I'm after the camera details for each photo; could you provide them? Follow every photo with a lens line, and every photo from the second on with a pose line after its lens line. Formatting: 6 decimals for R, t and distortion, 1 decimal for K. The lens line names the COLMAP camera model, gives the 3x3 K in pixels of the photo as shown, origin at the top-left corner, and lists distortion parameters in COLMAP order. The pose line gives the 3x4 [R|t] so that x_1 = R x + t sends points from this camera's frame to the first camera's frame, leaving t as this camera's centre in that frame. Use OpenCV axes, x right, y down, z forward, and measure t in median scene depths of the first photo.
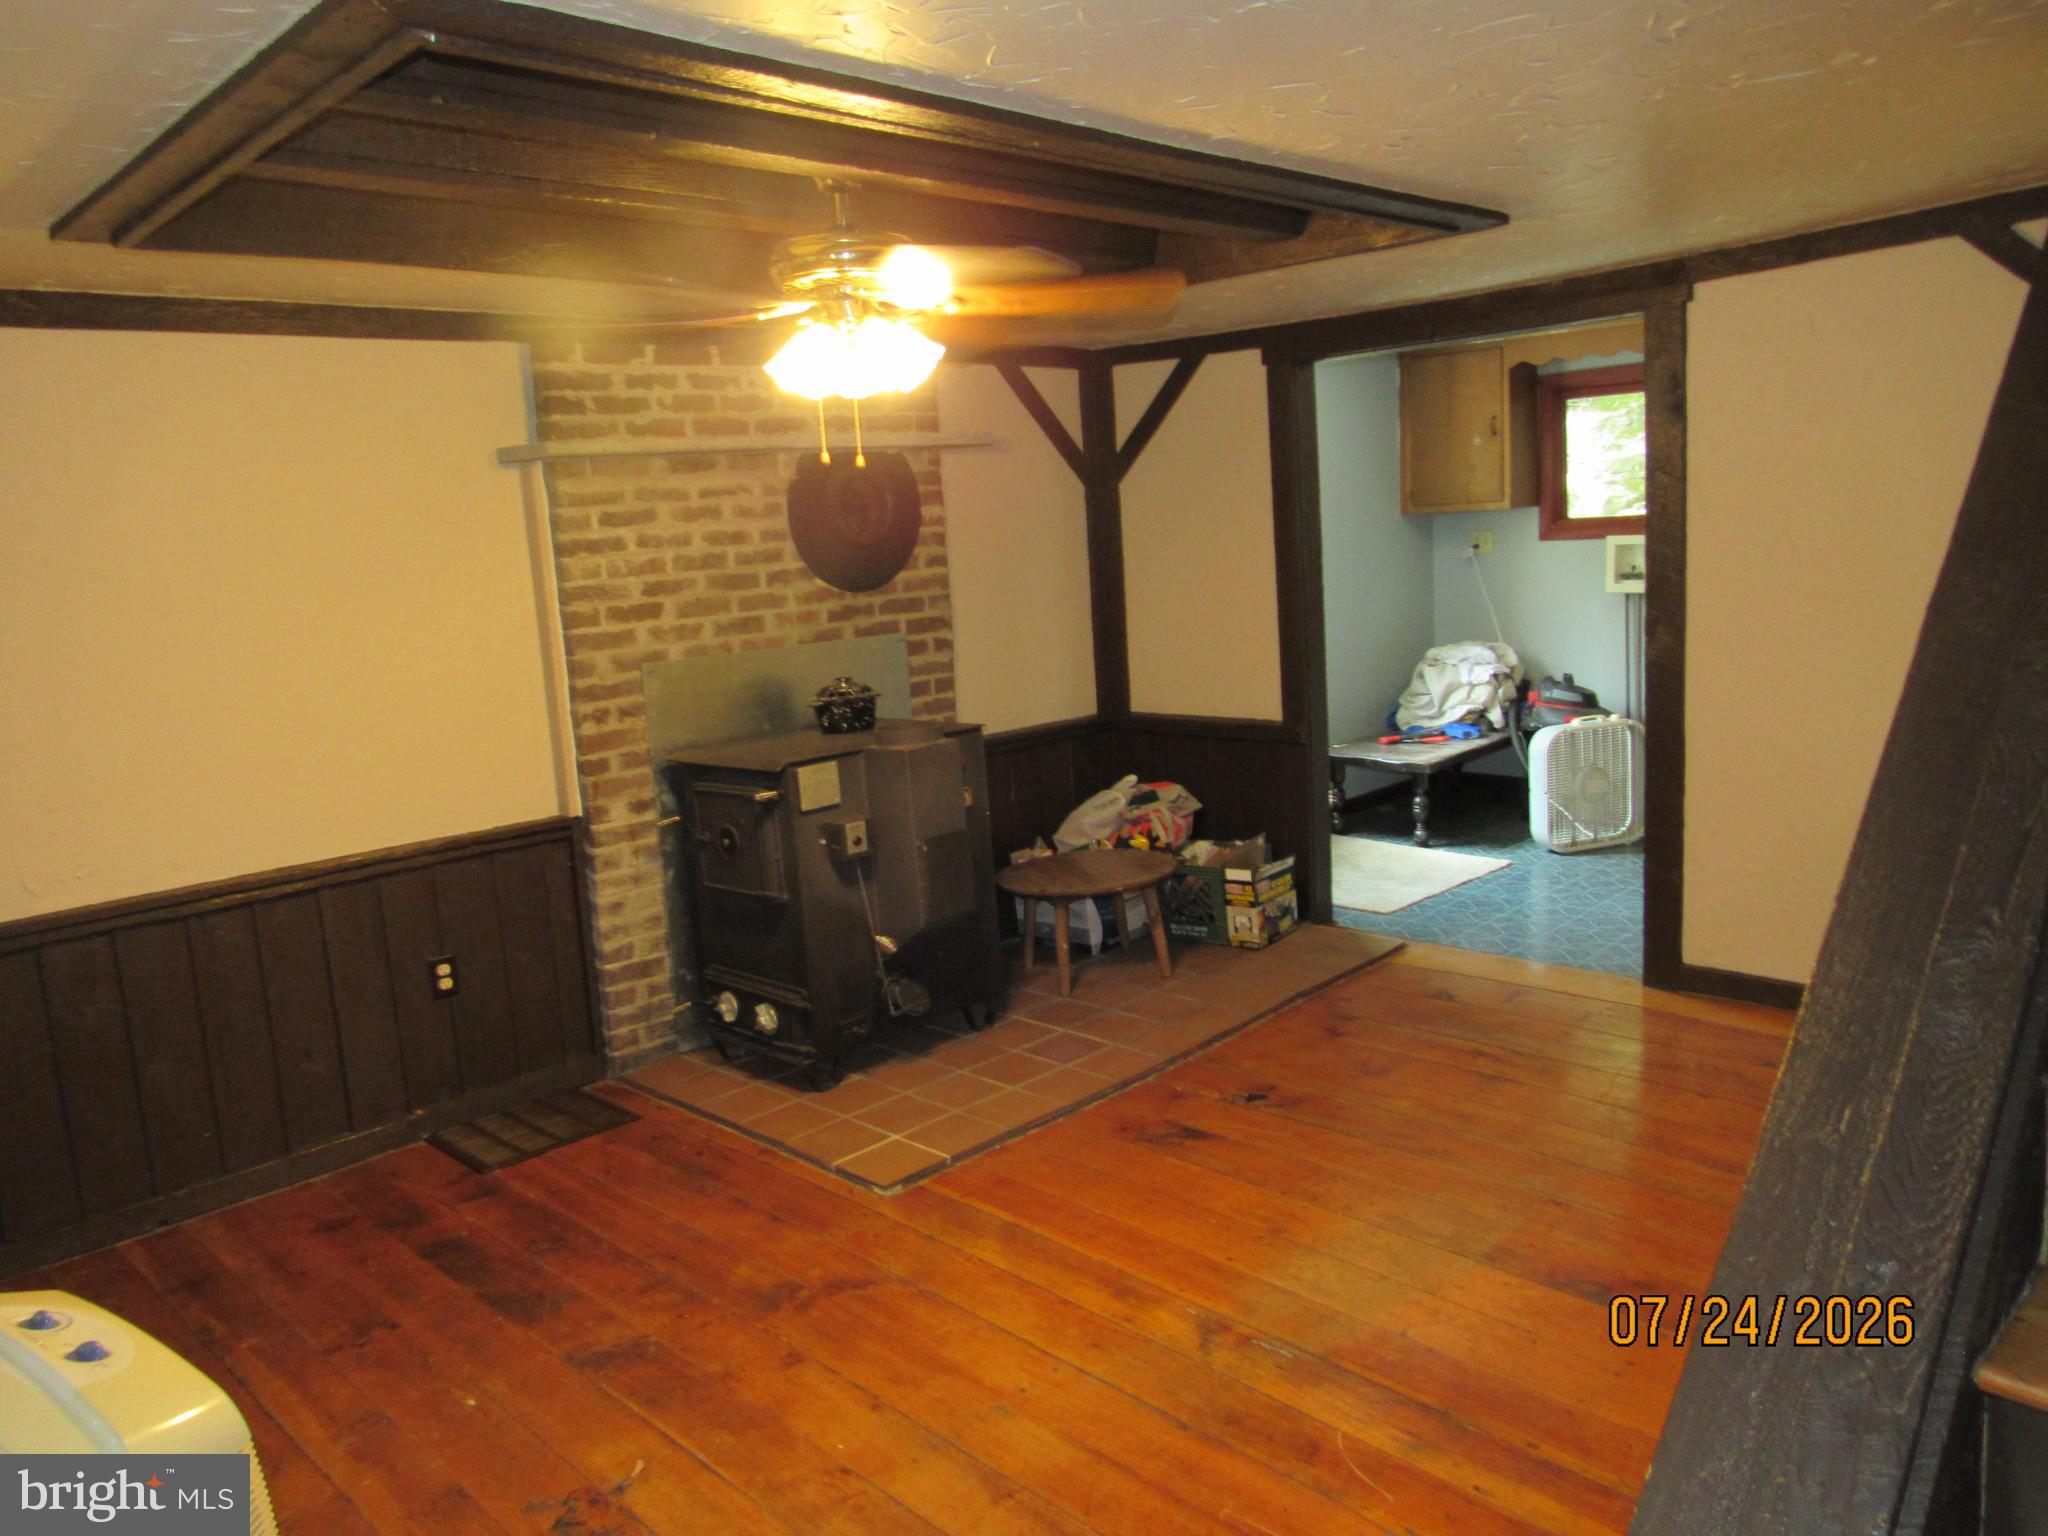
lens RADIAL K [[1473.9, 0, 1029.4], [0, 1473.9, 767.8], [0, 0, 1]] dist [-0.010219, -0.011405]
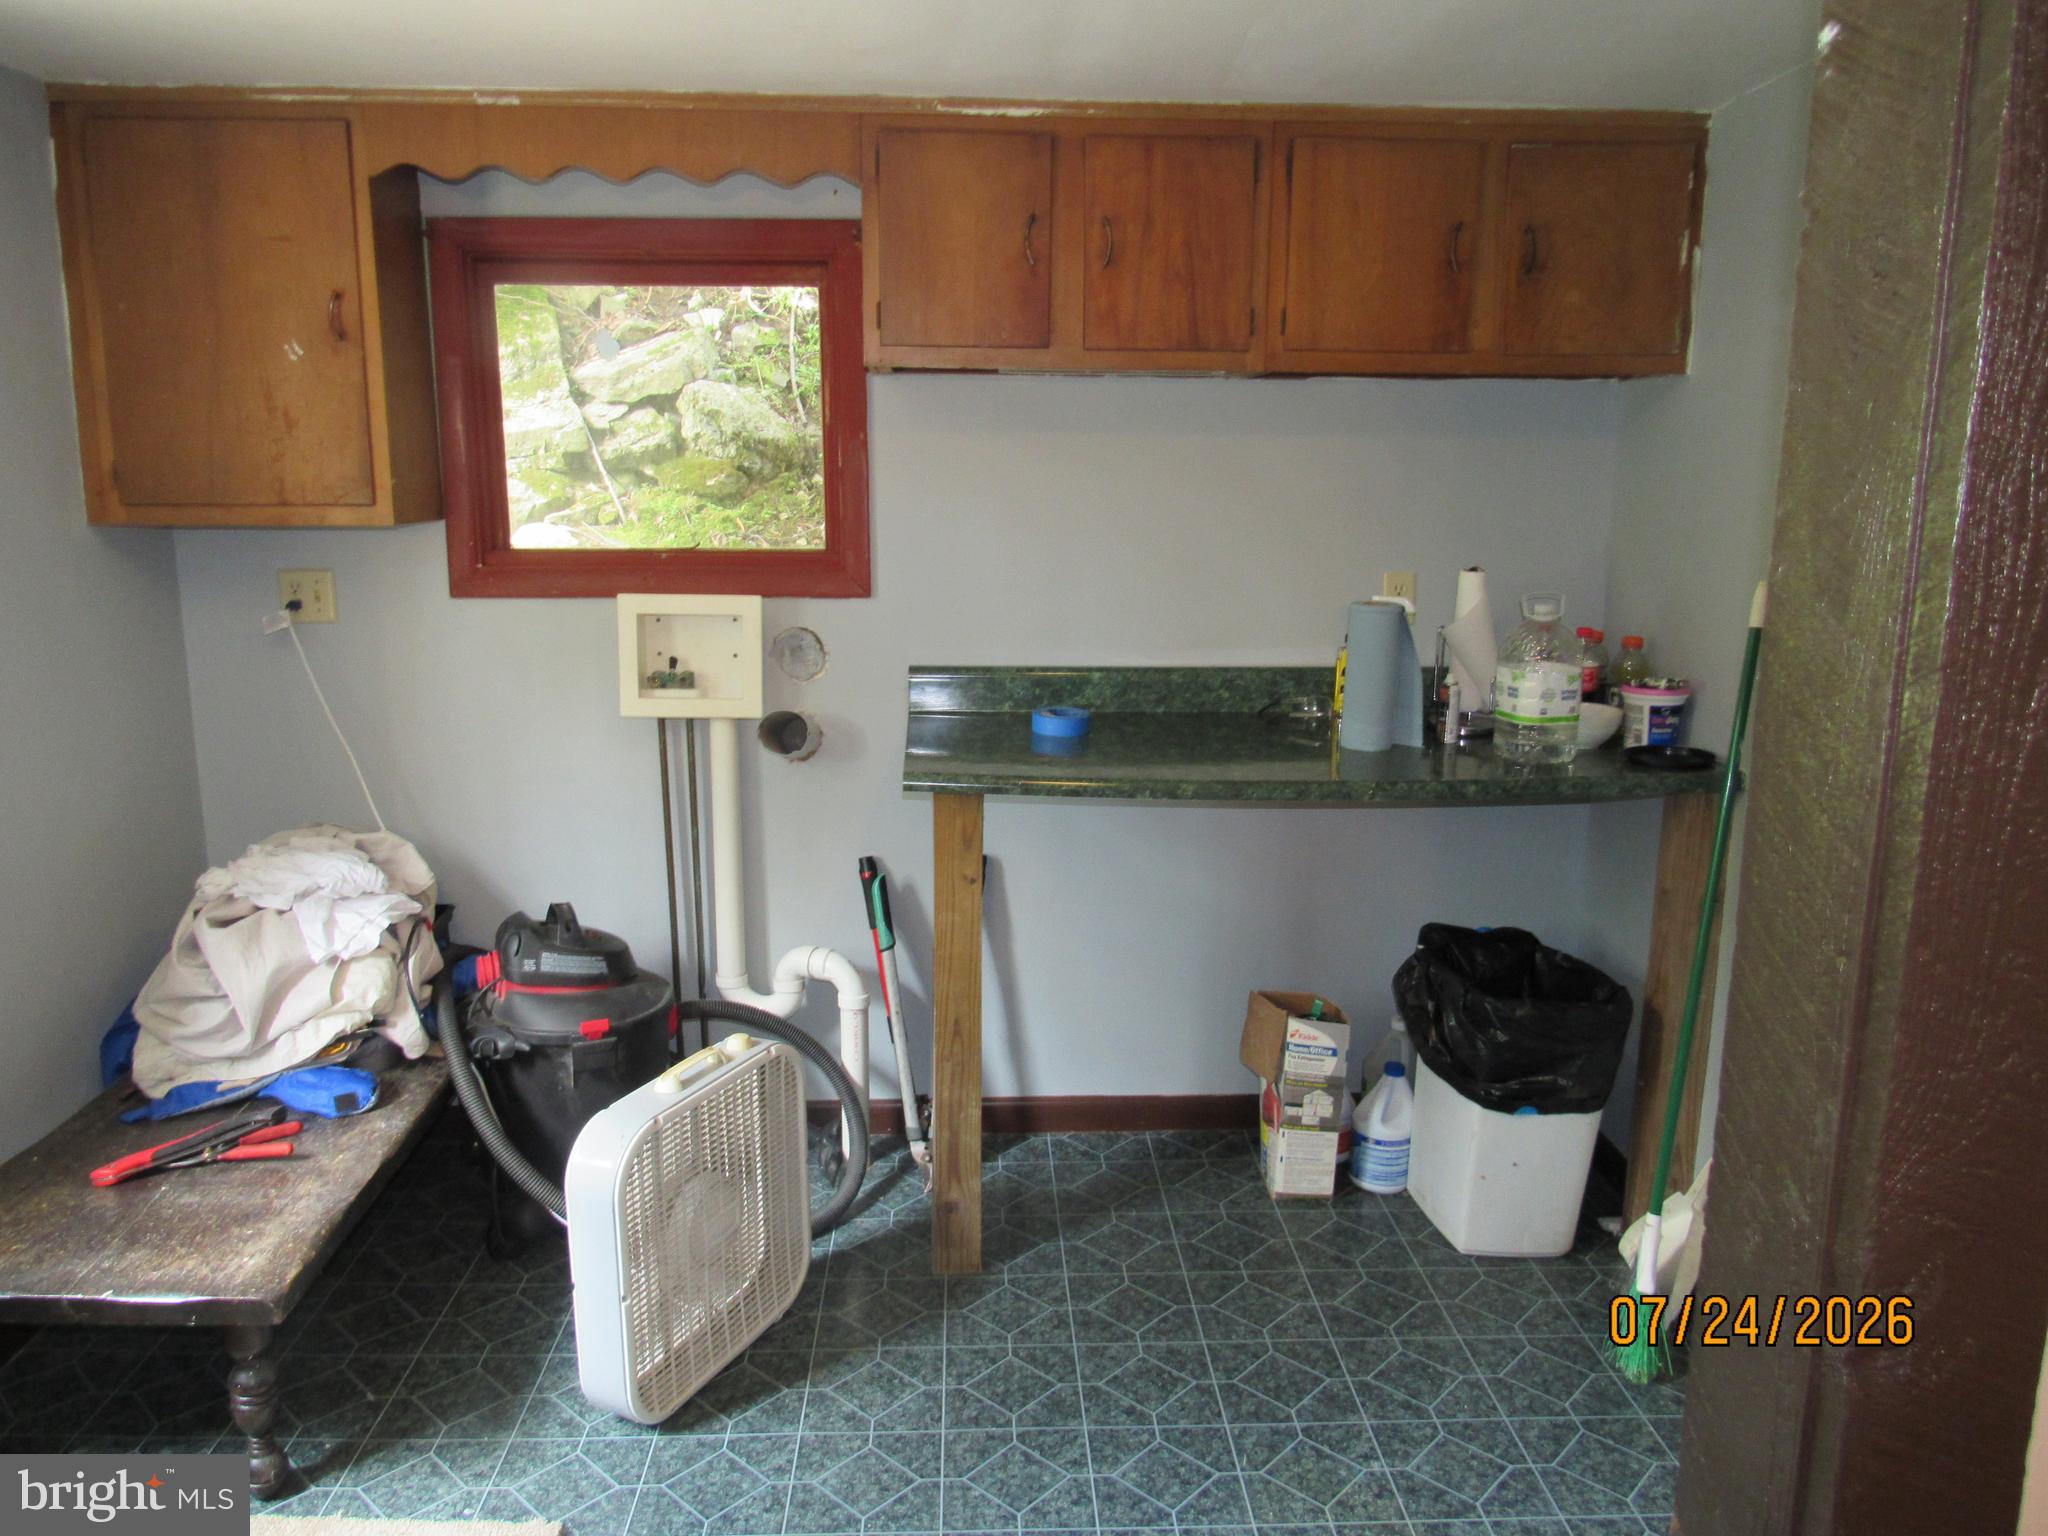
lens RADIAL K [[1473.9, 0, 1026.7], [0, 1473.9, 764.6], [0, 0, 1]] dist [-0.010219, -0.011405]
pose [[0.675378, -0.072201, 0.733929, 0.137304], [0.076700, 0.996676, 0.027468, -0.105533], [-0.733473, 0.037741, 0.678670, 0.587013]]
